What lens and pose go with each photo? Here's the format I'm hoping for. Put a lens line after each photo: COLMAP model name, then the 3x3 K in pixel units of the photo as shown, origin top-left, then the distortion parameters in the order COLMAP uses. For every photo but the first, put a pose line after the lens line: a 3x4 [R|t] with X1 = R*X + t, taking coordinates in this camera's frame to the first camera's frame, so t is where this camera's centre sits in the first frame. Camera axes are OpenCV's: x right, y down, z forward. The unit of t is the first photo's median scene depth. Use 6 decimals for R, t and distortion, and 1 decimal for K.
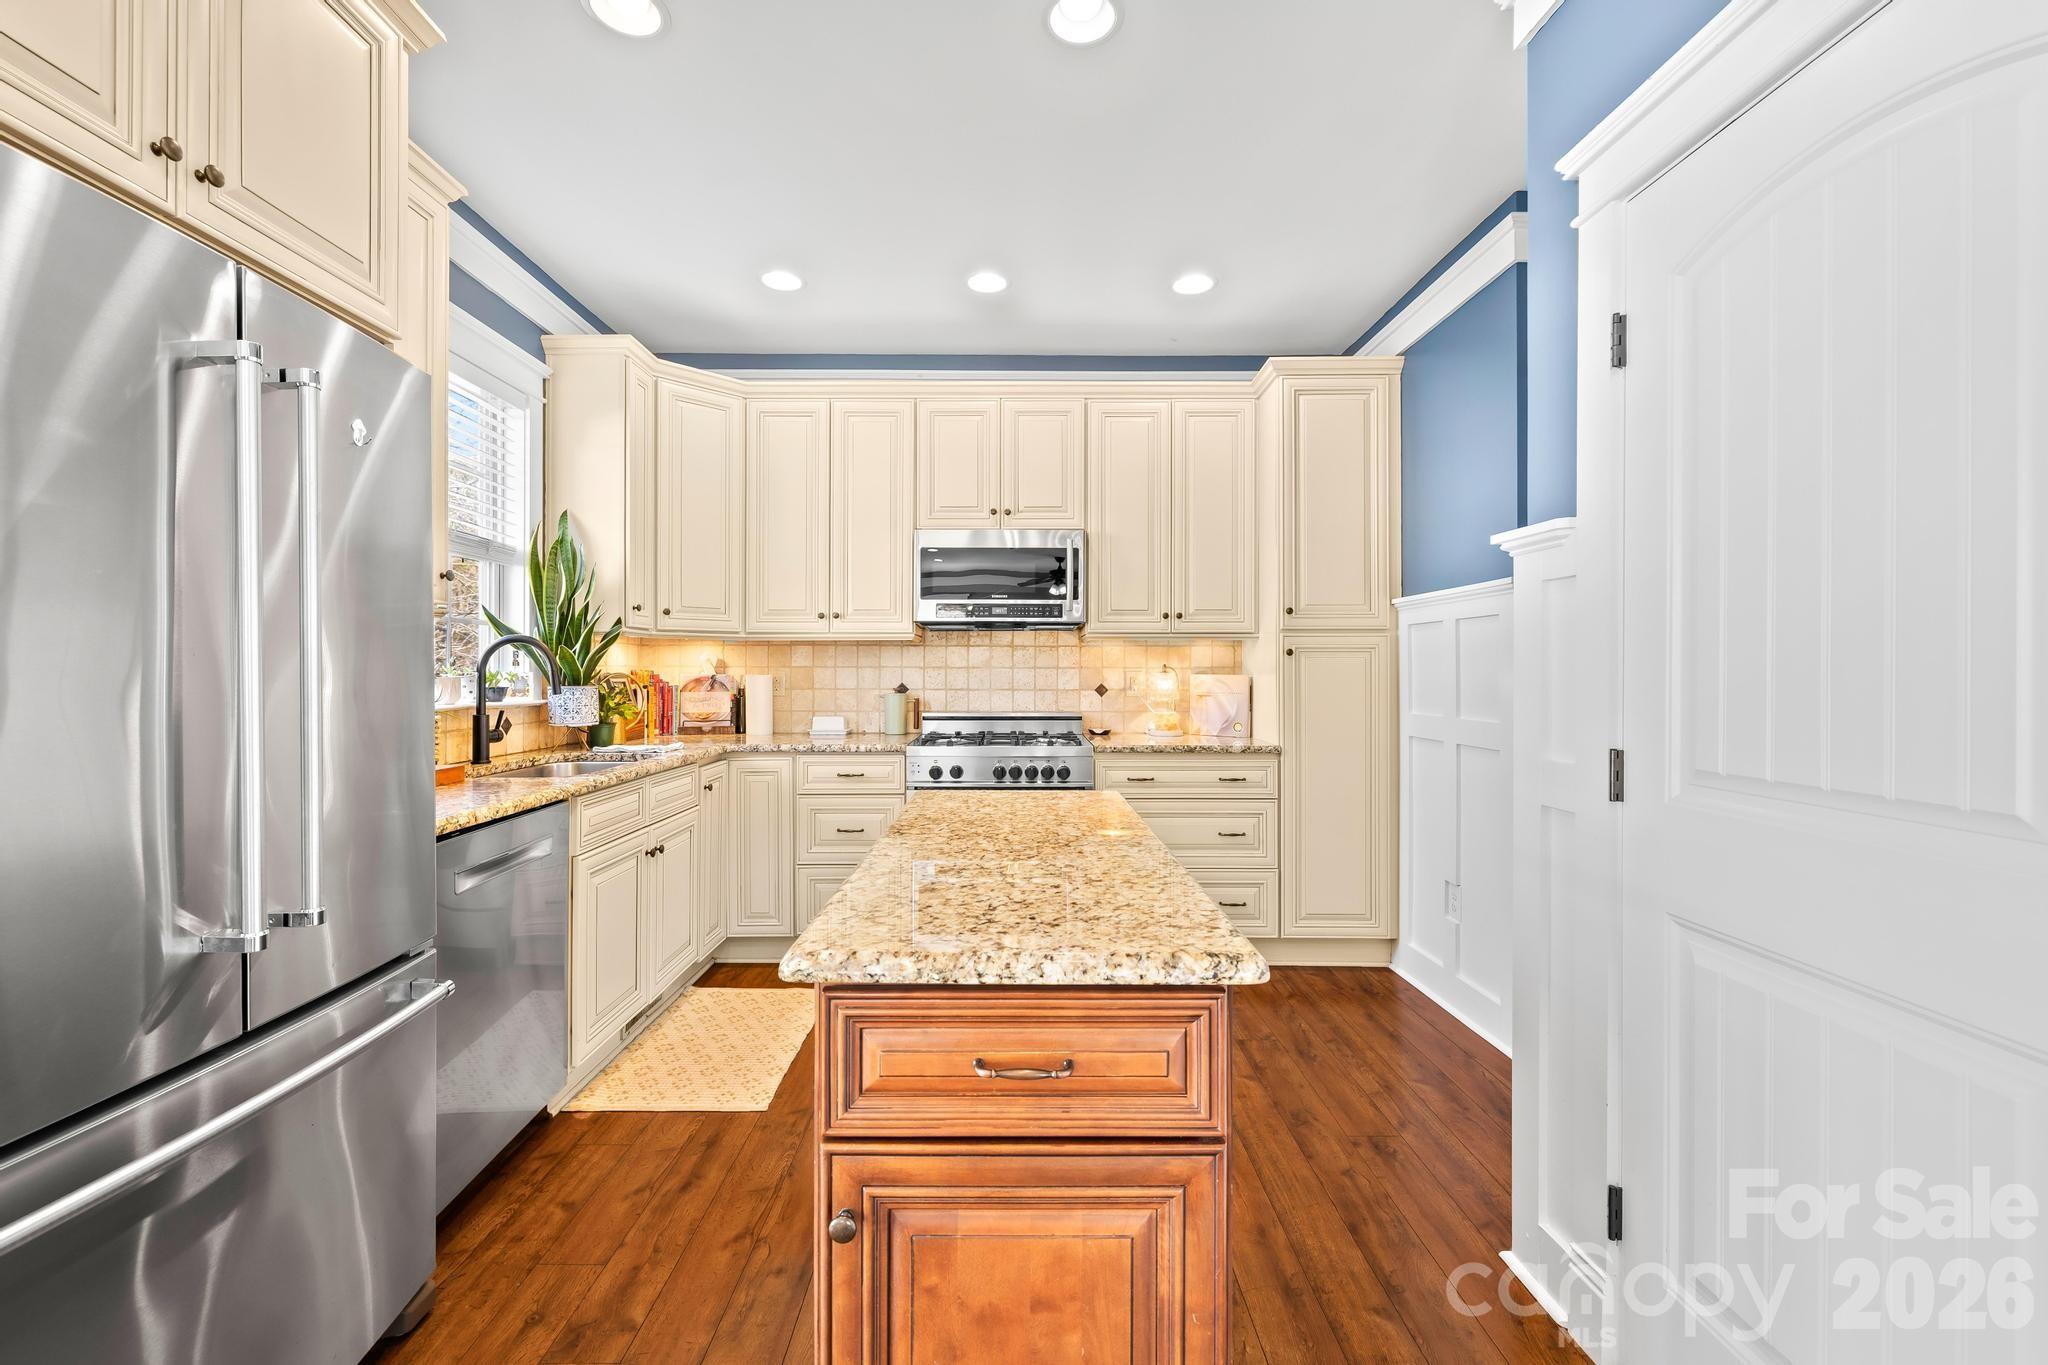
lens RADIAL K [[870.7, 0, 1017.0], [0, 870.7, 670.0], [0, 0, 1]] dist [-0.002358, -0.000452]
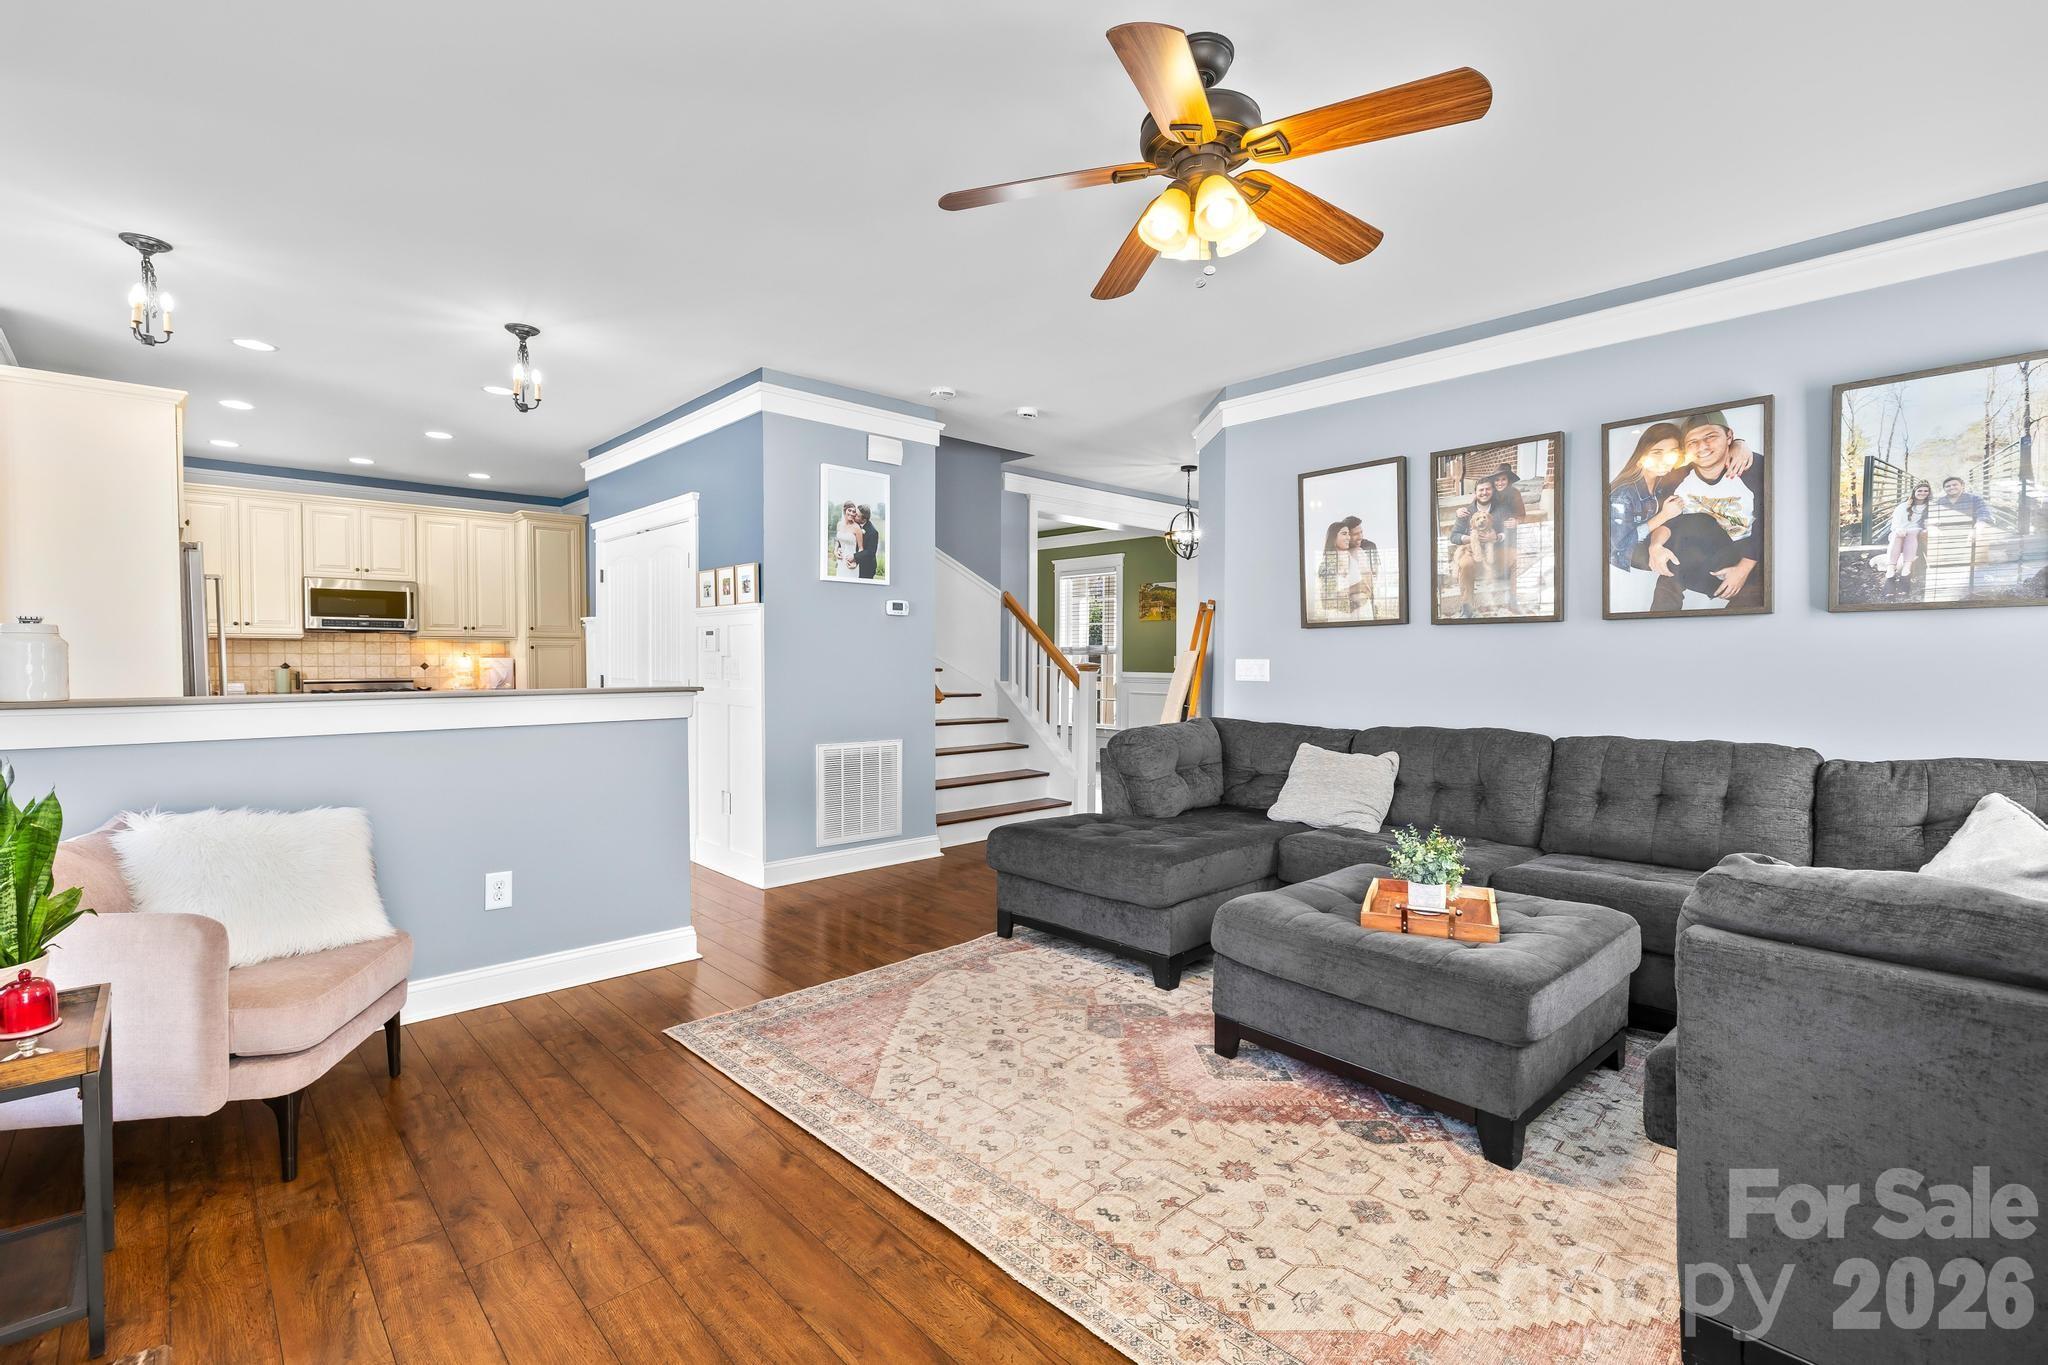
lens RADIAL K [[903.4, 0, 1024.8], [0, 903.4, 682.6], [0, 0, 1]] dist [-0.001525, -0.000769]
pose [[0.726549, -0.019514, 0.686838, -0.337309], [-0.001763, 0.999540, 0.030264, -0.002516], [-0.687113, -0.023199, 0.726180, -1.453726]]
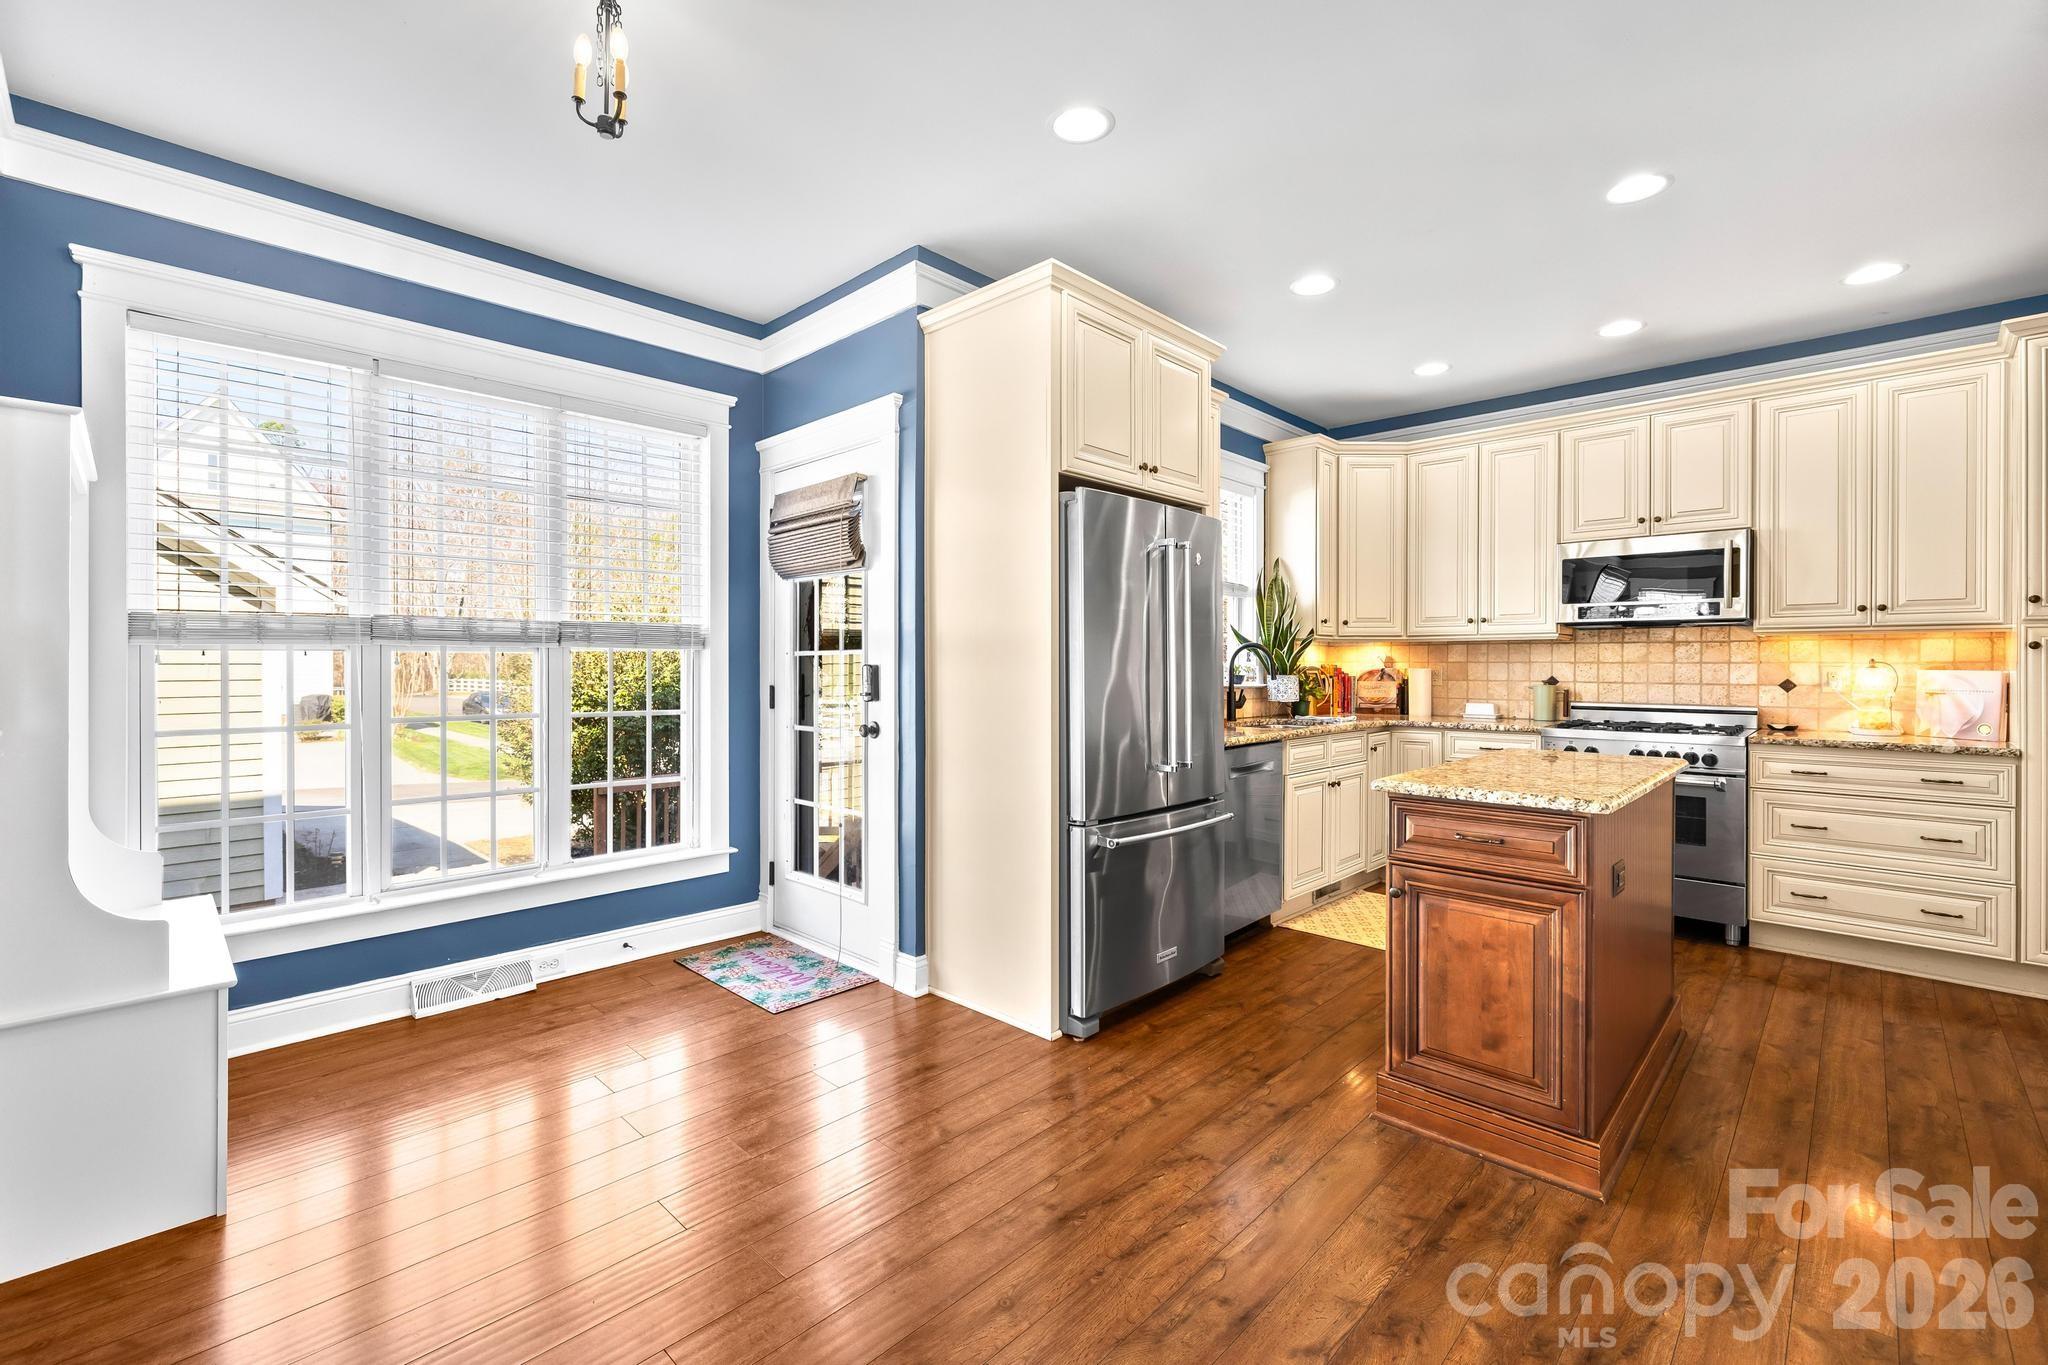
lens RADIAL K [[870.7, 0, 994.4], [0, 870.7, 663.8], [0, 0, 1]] dist [-0.002358, -0.000452]
pose [[0.708965, 0.000476, -0.705244, 0.177227], [-0.000794, 1.000000, -0.000124, -0.000647], [0.705243, 0.000648, 0.708965, -0.375041]]
